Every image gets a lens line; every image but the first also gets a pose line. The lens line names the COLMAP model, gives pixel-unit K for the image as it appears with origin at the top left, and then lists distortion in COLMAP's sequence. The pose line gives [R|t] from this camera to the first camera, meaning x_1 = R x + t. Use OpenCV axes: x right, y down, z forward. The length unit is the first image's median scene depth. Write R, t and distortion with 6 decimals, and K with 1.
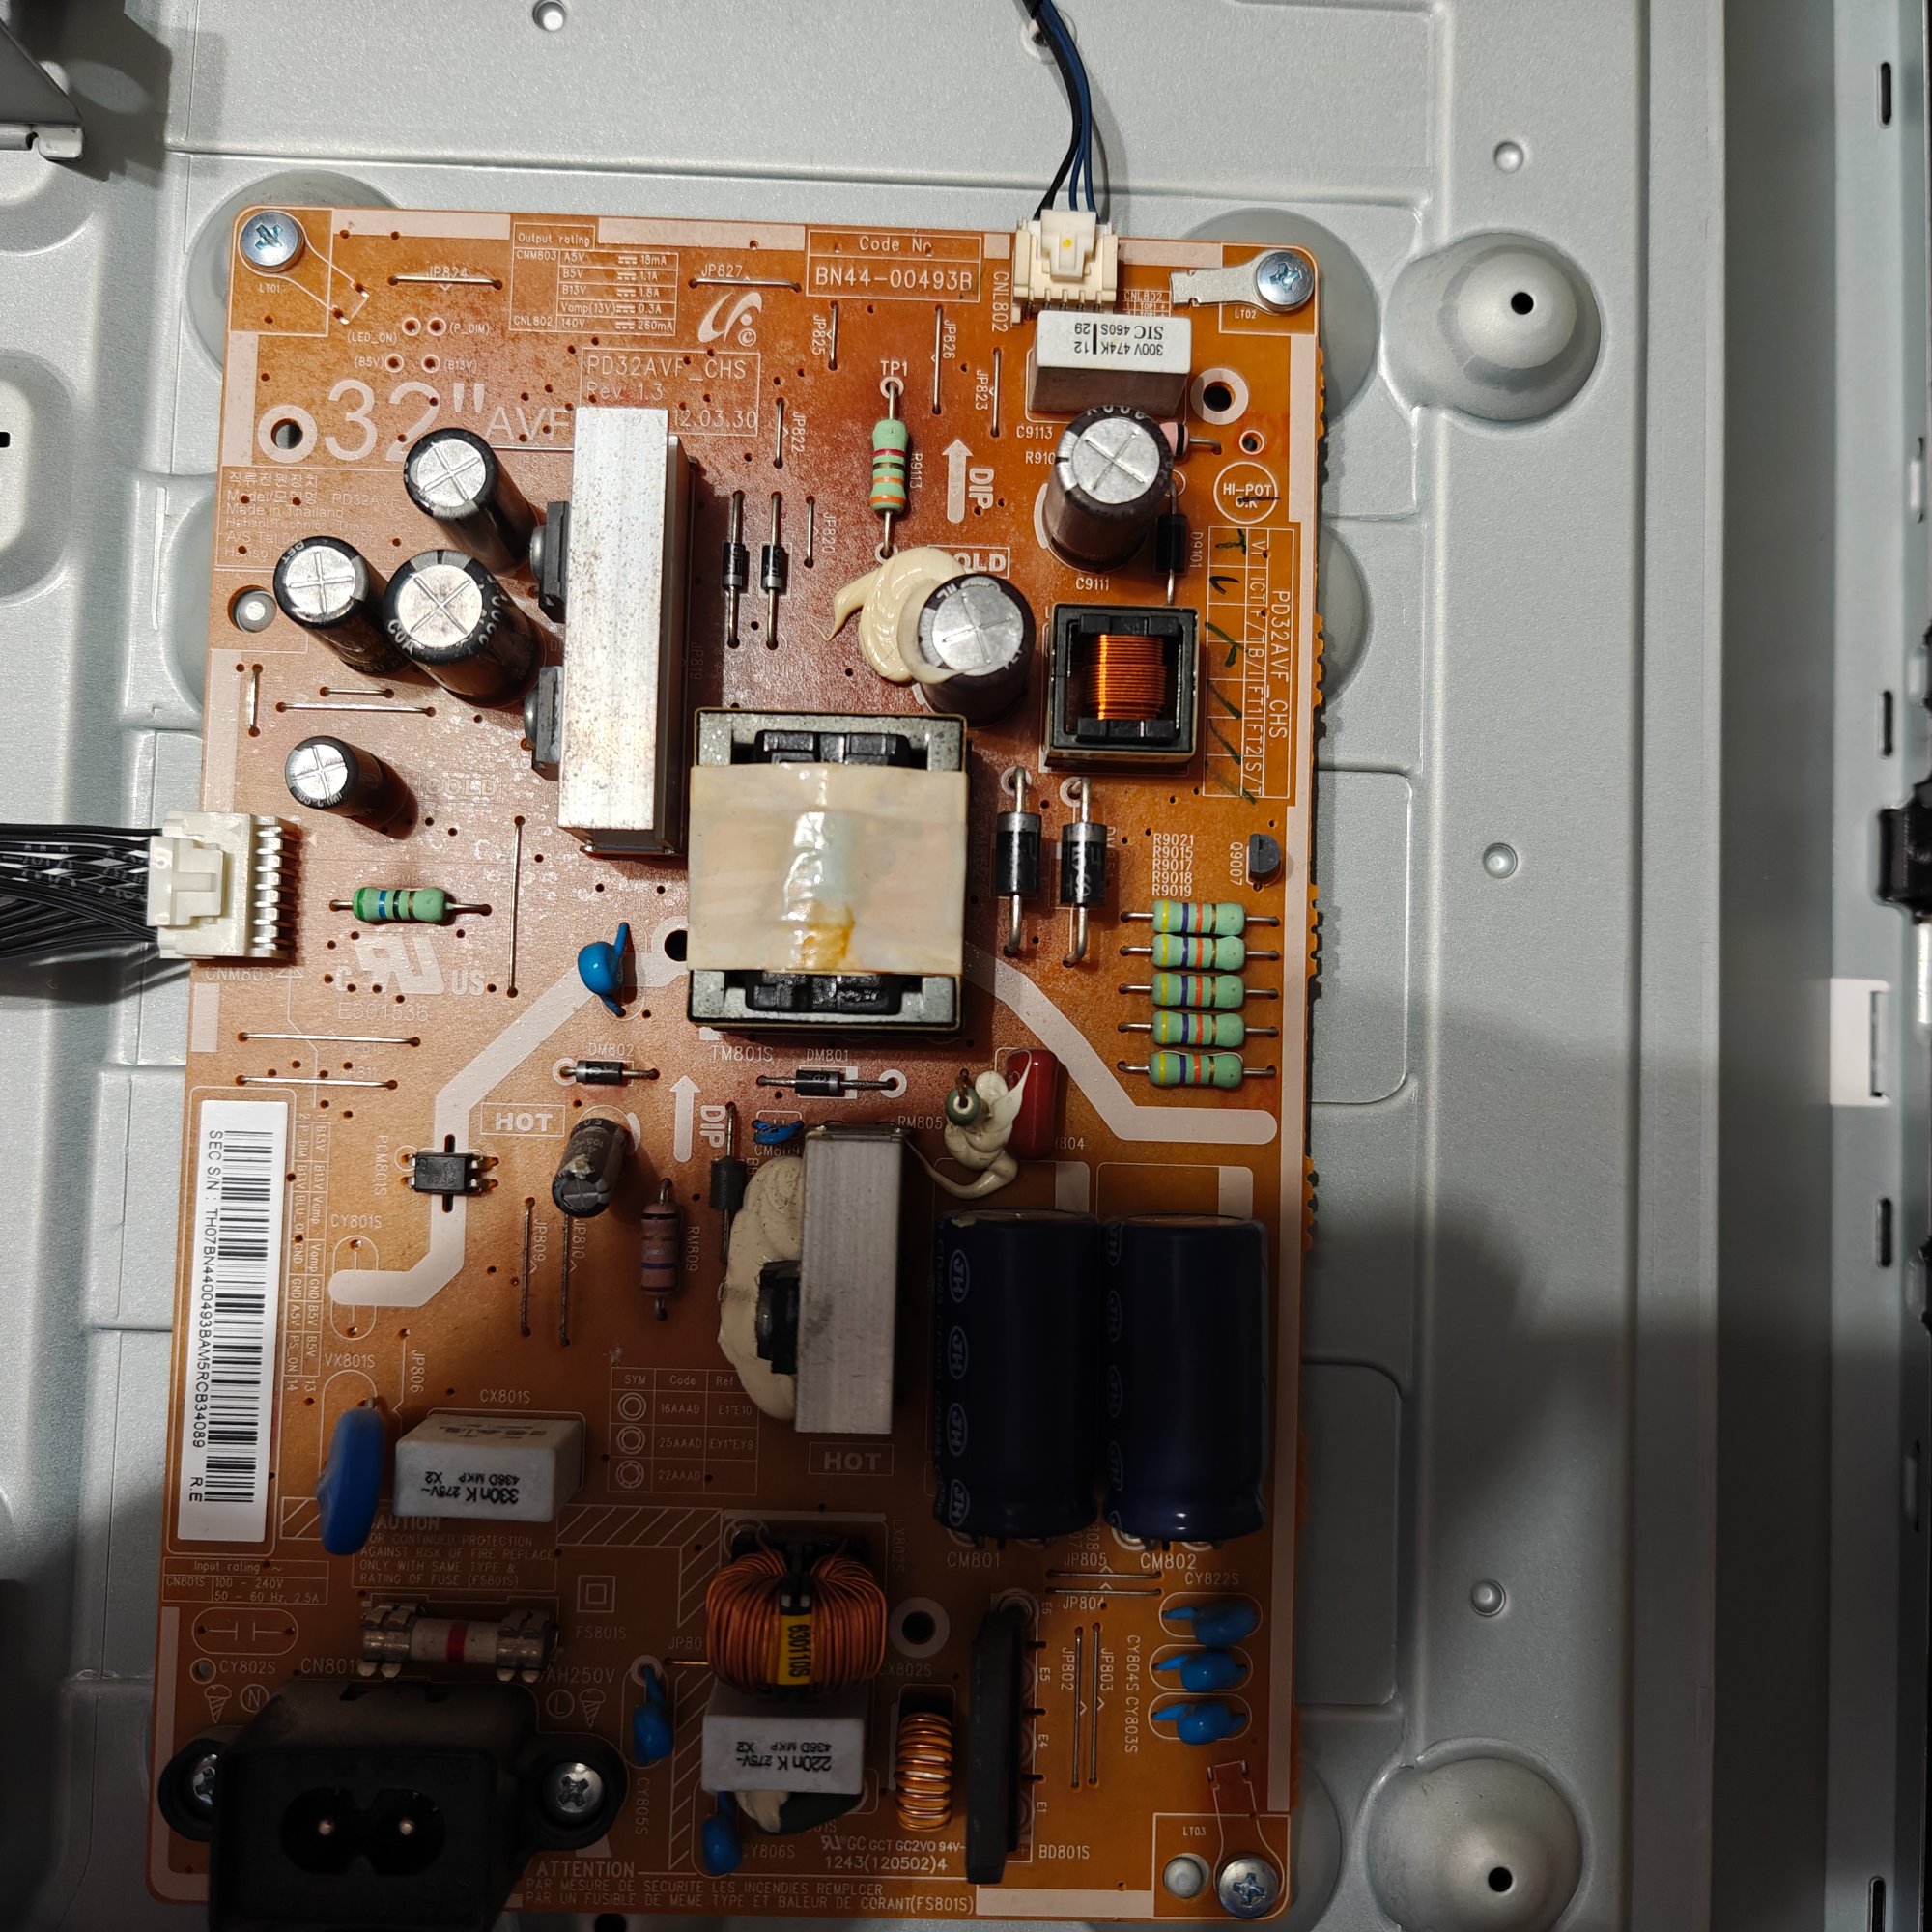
lens RADIAL K [[1952.0, 0, 955.1], [0, 1952.0, 965.8], [0, 0, 1]] dist [-0.079951, 0.029627]
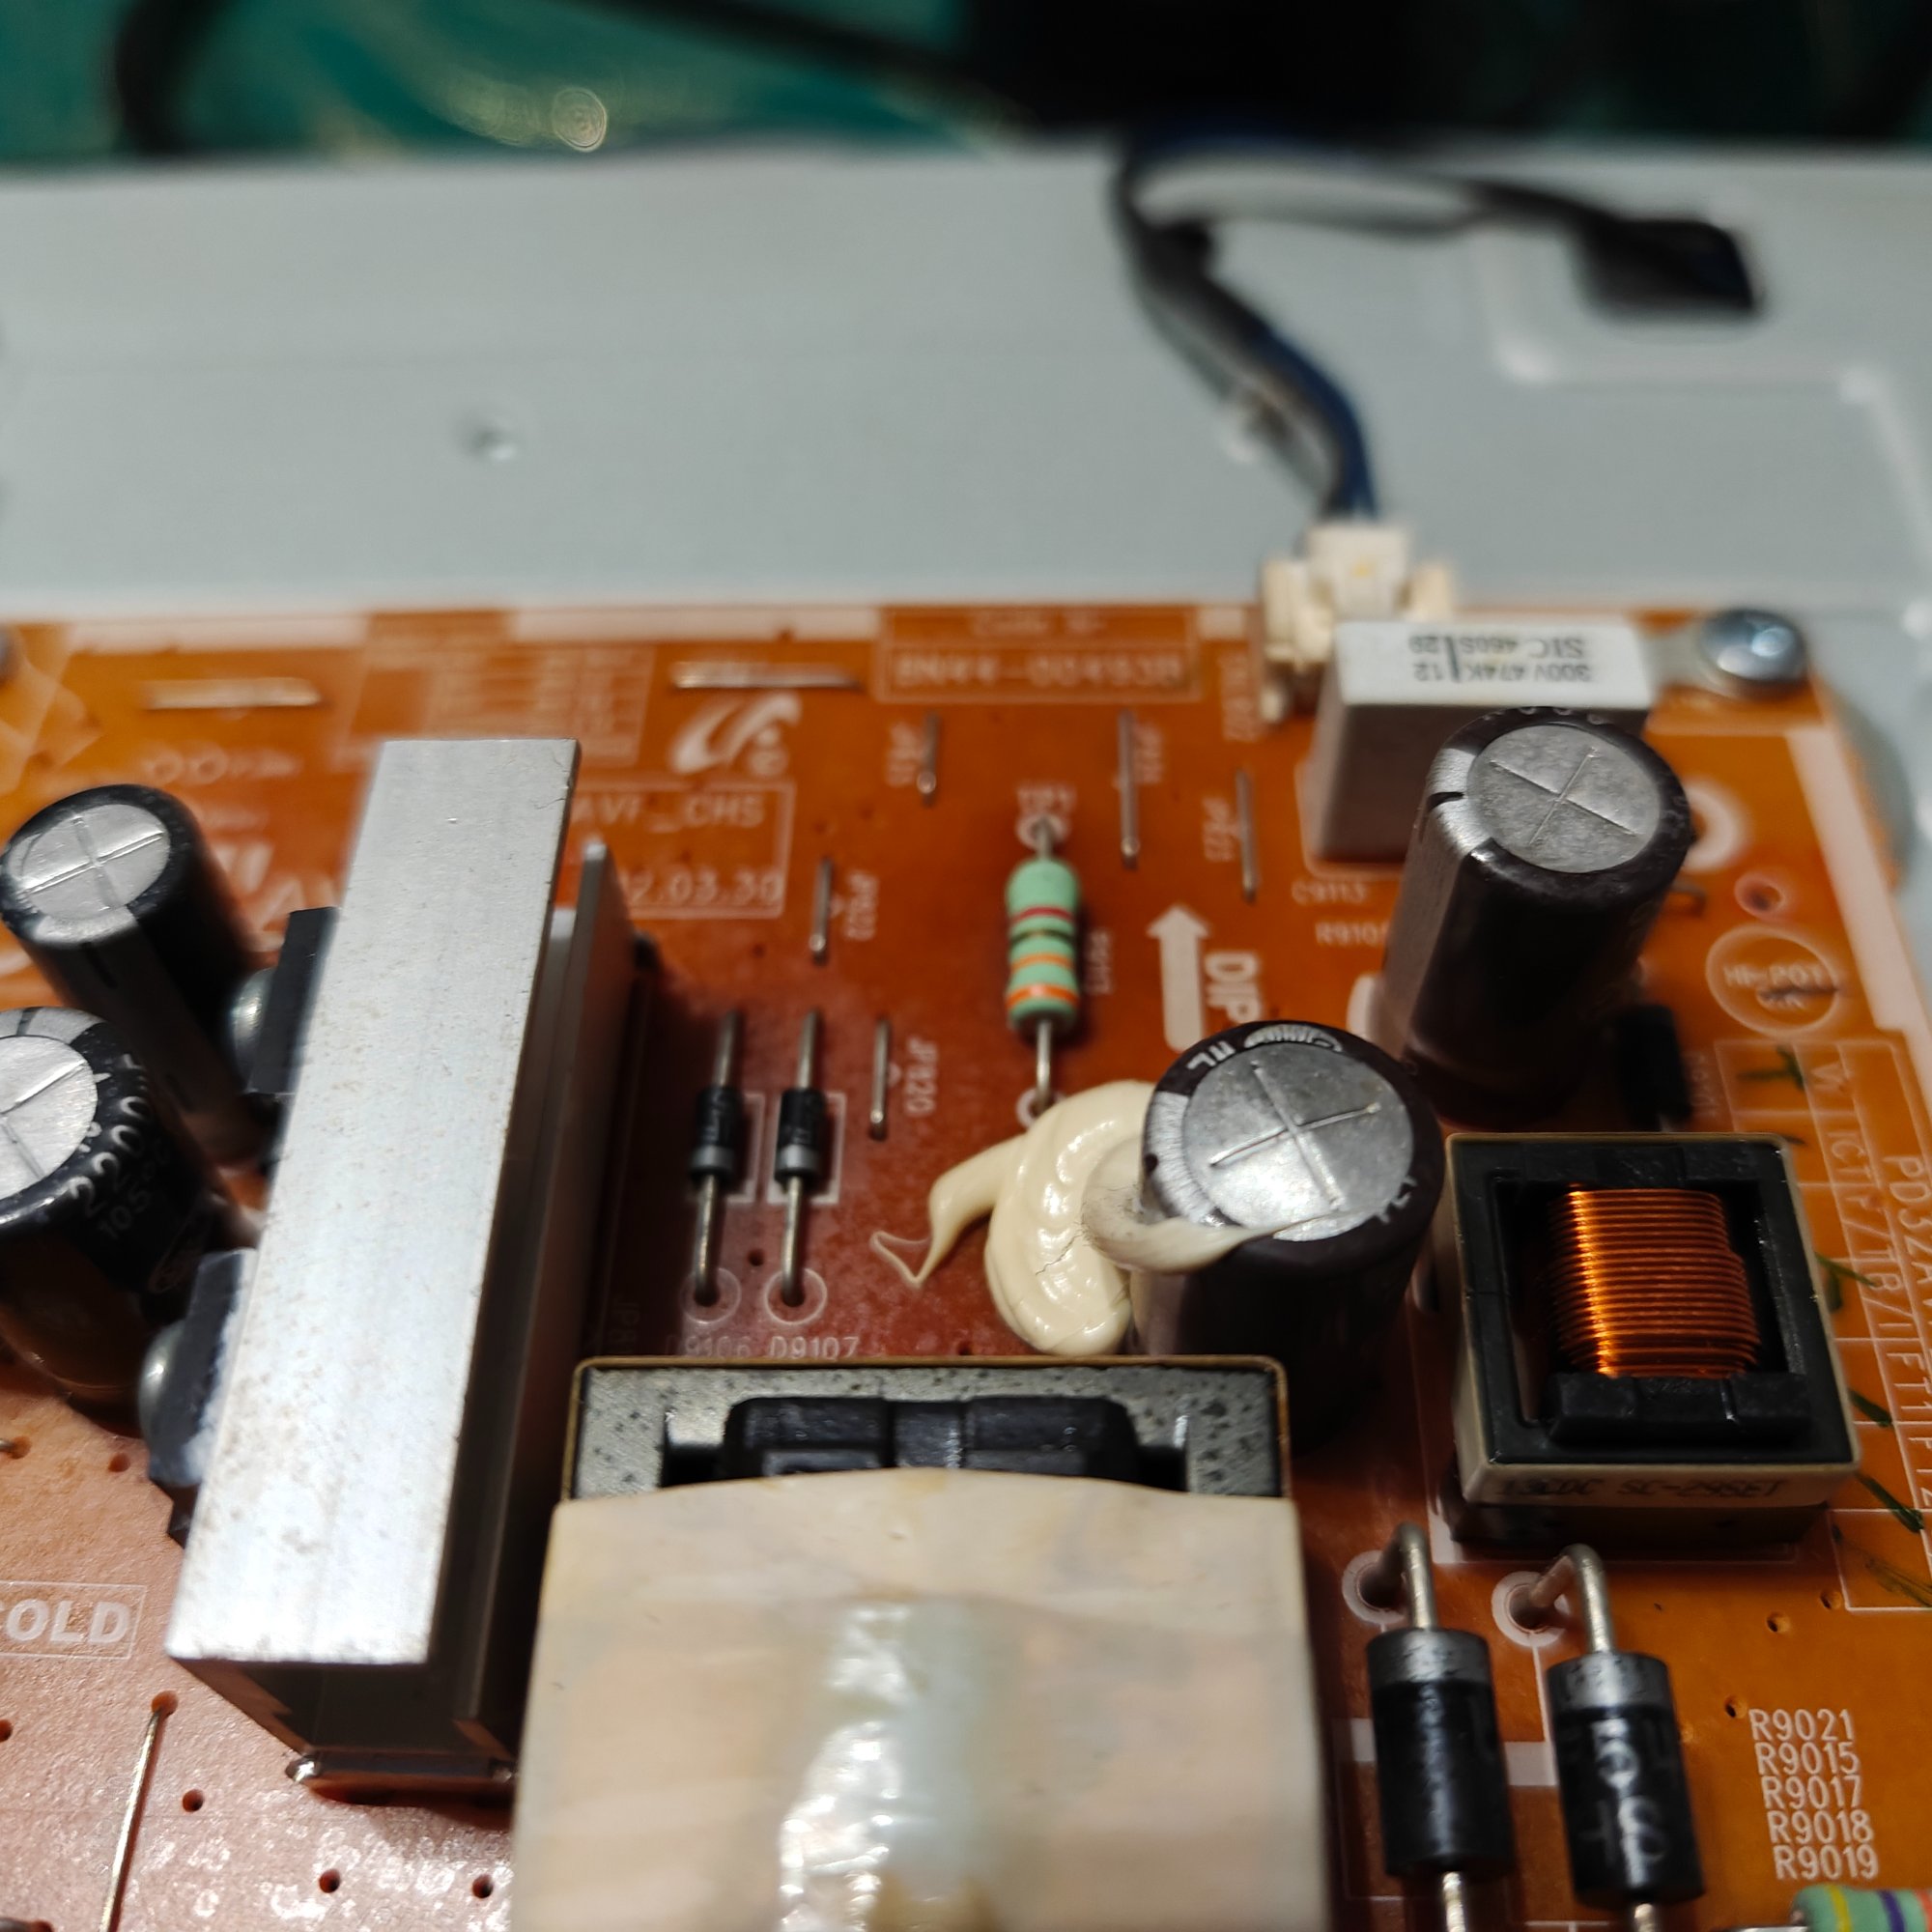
lens RADIAL K [[1952.0, 0, 955.1], [0, 1952.0, 965.8], [0, 0, 1]] dist [-0.079951, 0.029627]
pose [[0.998854, -0.030888, -0.036557, -0.038609], [0.006751, 0.847152, -0.531308, 0.007886], [0.047381, 0.530452, 0.846390, 0.587354]]
